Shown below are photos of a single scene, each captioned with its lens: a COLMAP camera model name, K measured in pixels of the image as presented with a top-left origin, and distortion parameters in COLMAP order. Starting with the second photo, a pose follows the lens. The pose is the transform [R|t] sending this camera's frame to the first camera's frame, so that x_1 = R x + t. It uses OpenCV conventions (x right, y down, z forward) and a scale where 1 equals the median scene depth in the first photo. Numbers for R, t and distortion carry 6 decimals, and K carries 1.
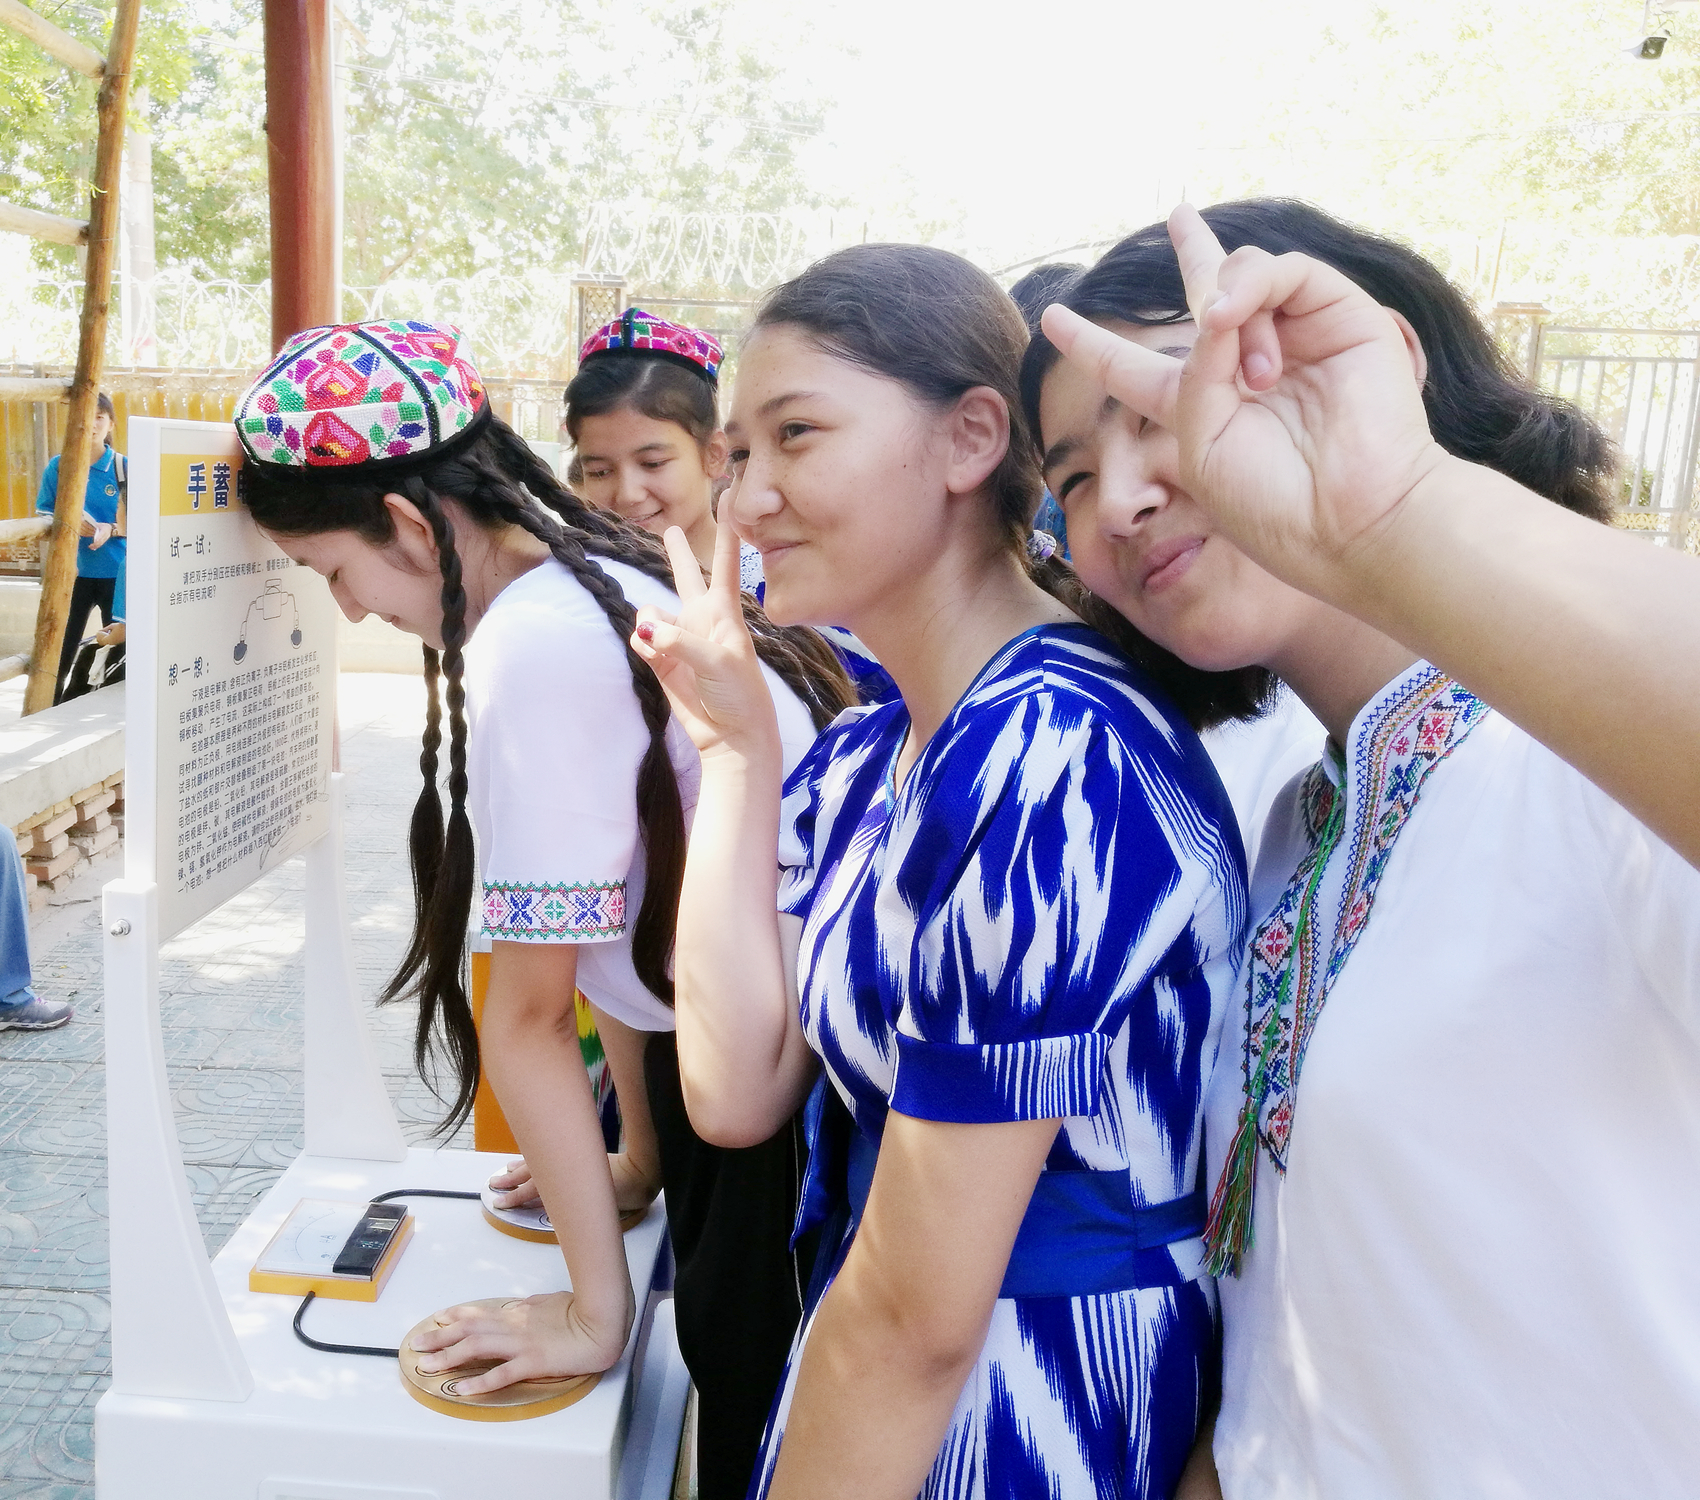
lens RADIAL K [[1964.3, 0, 850.0], [0, 1964.3, 750.0], [0, 0, 1]] dist [-0.261417, -0.021694]
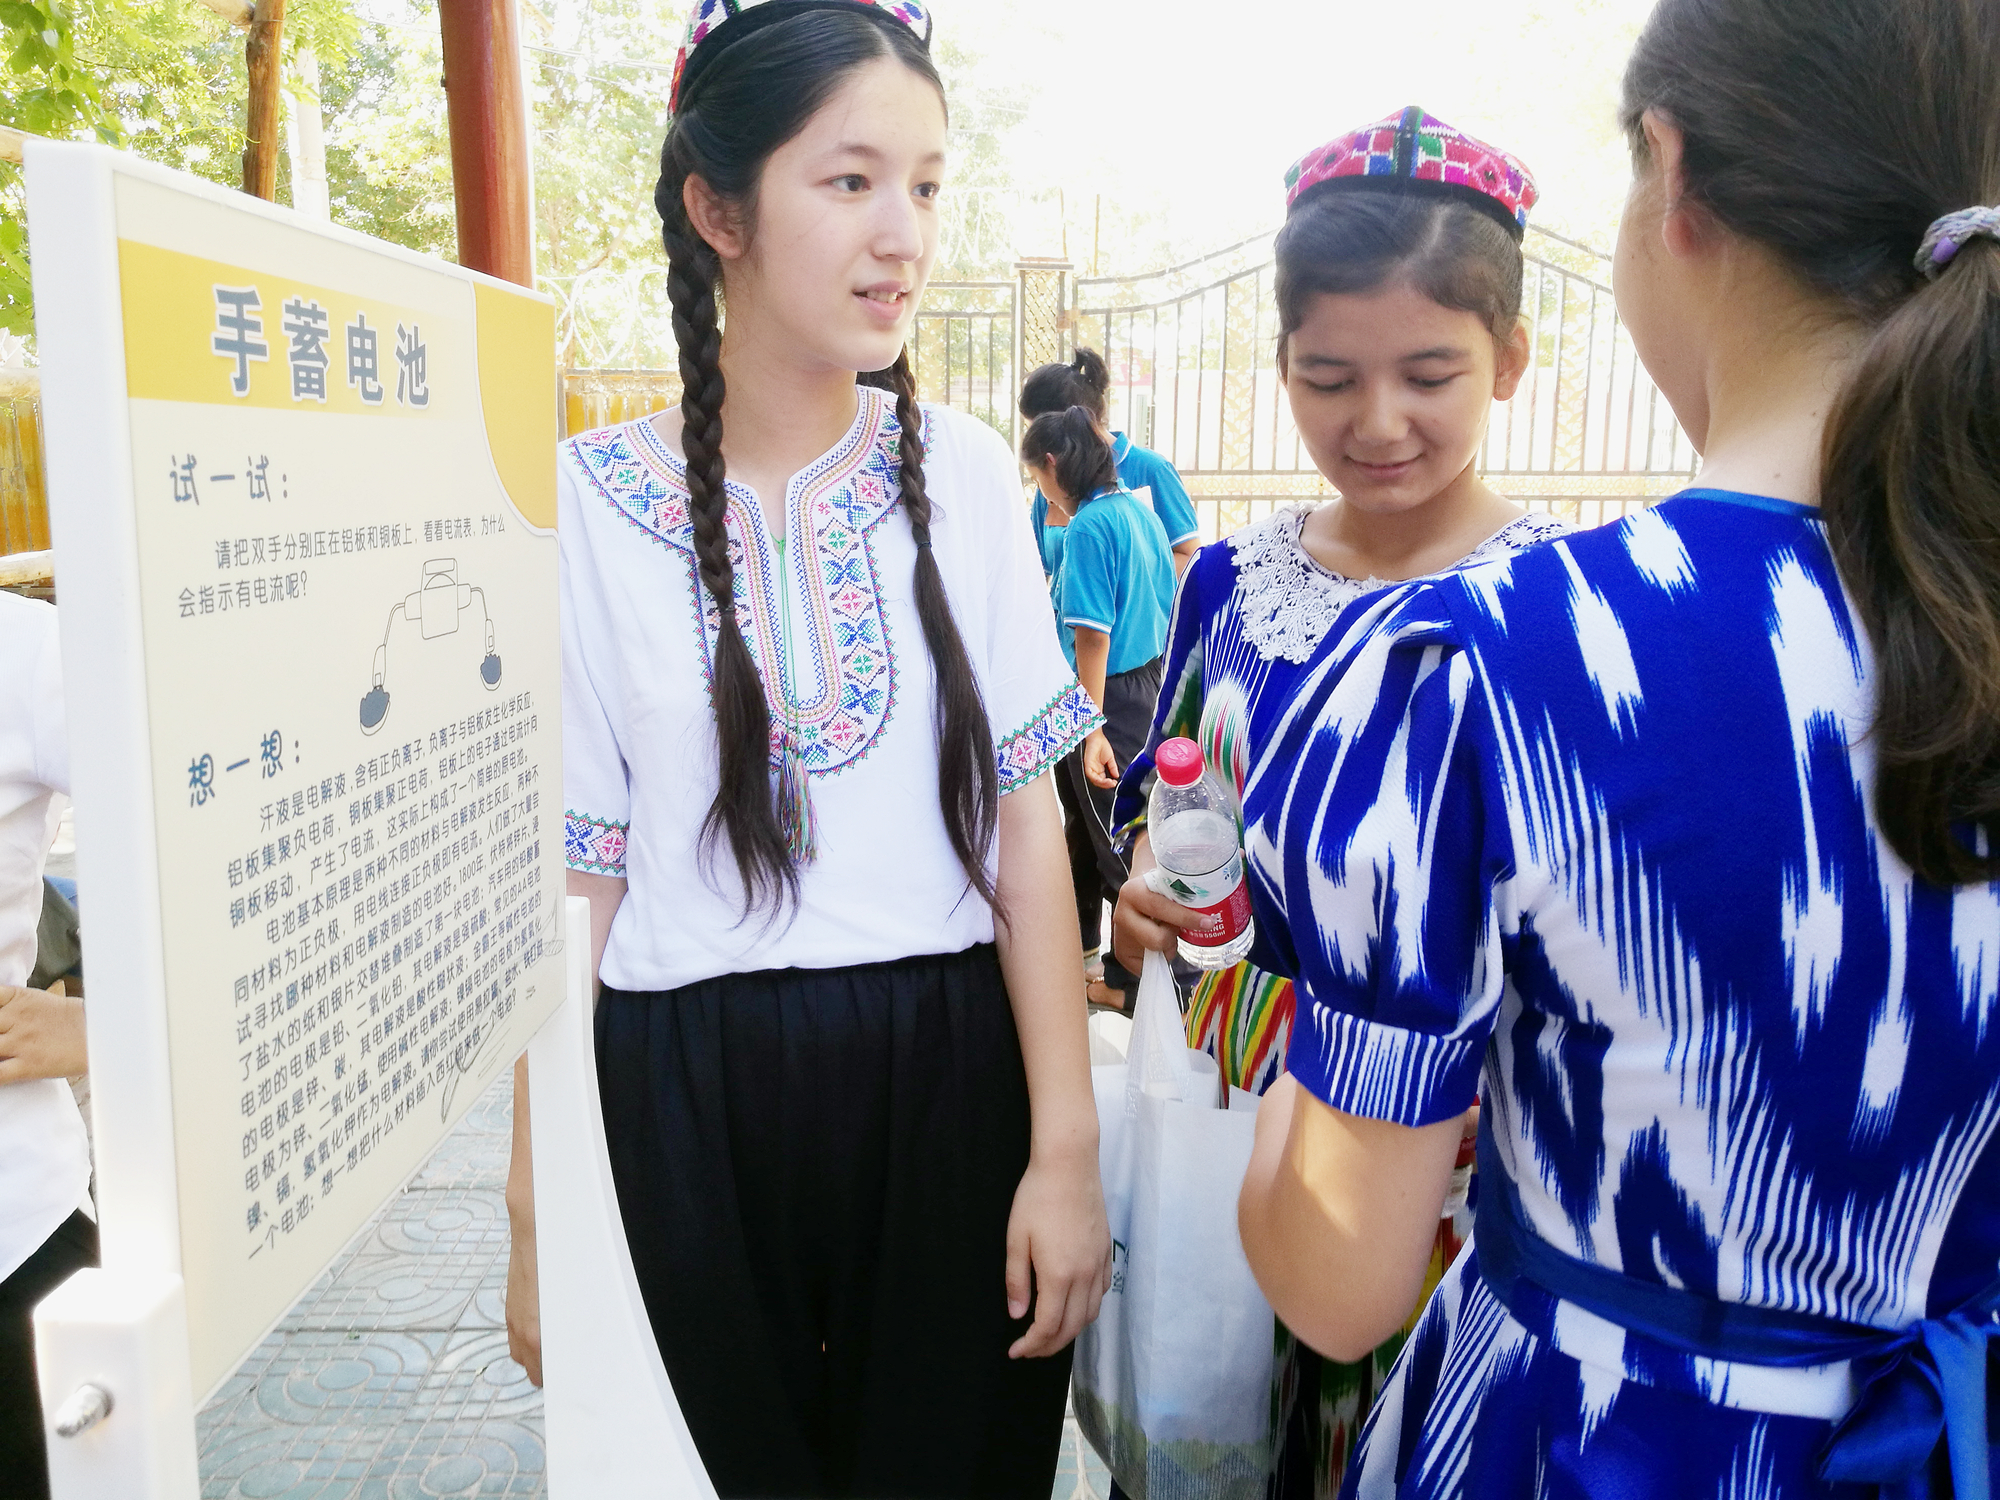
lens RADIAL K [[1587.4, 0, 1000.0], [0, 1587.4, 750.0], [0, 0, 1]] dist [-0.191323, 0.014315]
pose [[0.999049, -0.036935, 0.023188, -0.101253], [0.036569, 0.999203, 0.016009, -0.025183], [-0.023761, -0.015146, 0.999603, 0.361977]]
